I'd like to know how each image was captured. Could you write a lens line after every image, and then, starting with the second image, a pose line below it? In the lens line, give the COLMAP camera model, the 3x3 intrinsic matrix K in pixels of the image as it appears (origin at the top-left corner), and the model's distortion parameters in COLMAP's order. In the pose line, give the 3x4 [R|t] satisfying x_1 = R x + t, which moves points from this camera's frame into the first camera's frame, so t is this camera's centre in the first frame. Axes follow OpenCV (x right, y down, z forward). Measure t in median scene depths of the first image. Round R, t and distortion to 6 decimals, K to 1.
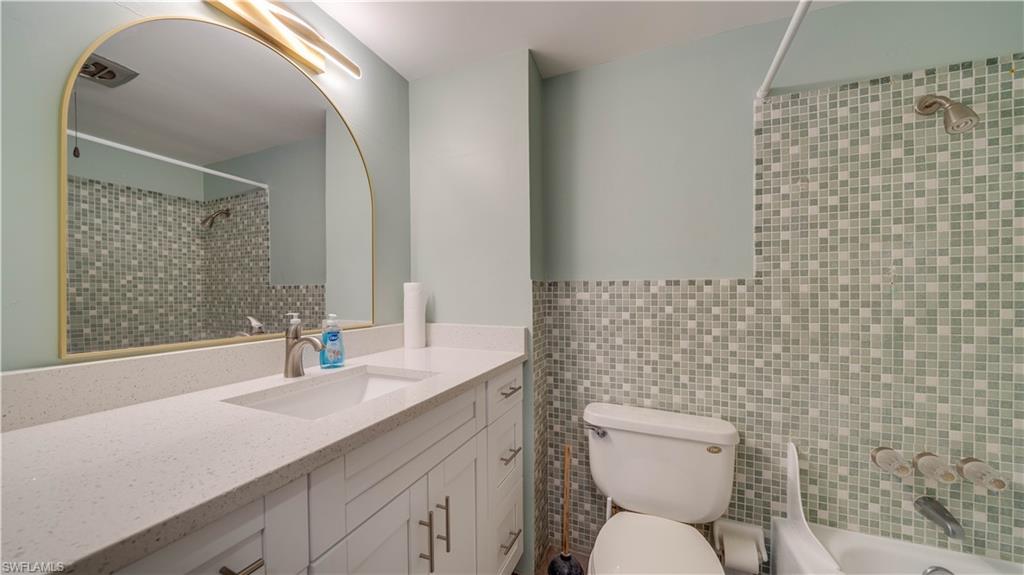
lens RADIAL K [[349.3, 0, 512.0], [0, 349.3, 287.5], [0, 0, 1]] dist [-0.009097, 0.000231]
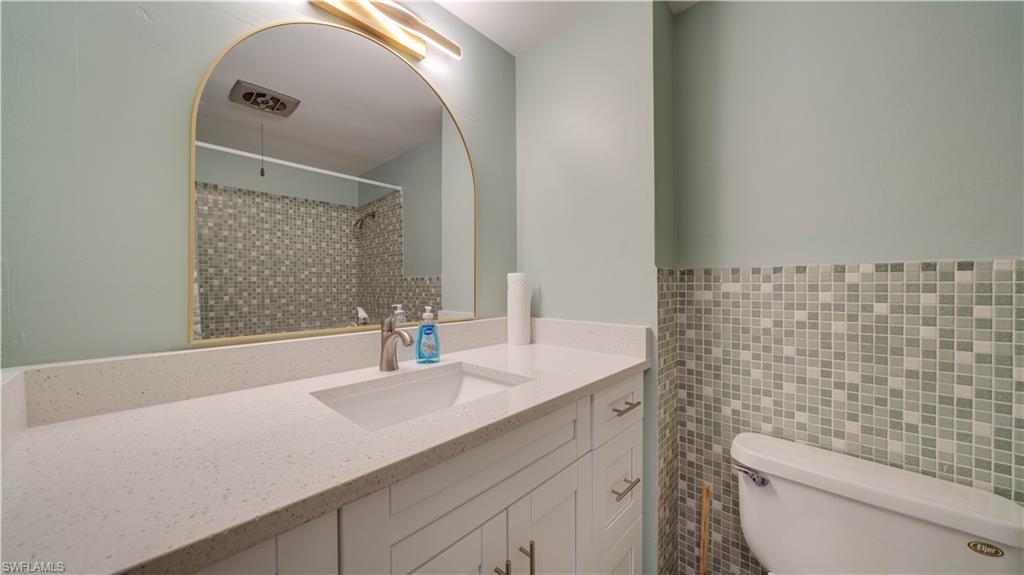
lens RADIAL K [[349.3, 0, 512.0], [0, 349.3, 287.5], [0, 0, 1]] dist [-0.009097, 0.000231]
pose [[0.936500, 0.000355, -0.350666, 0.026989], [0.008246, 0.999701, 0.023033, 0.003238], [0.350570, -0.024462, 0.936217, 0.146759]]
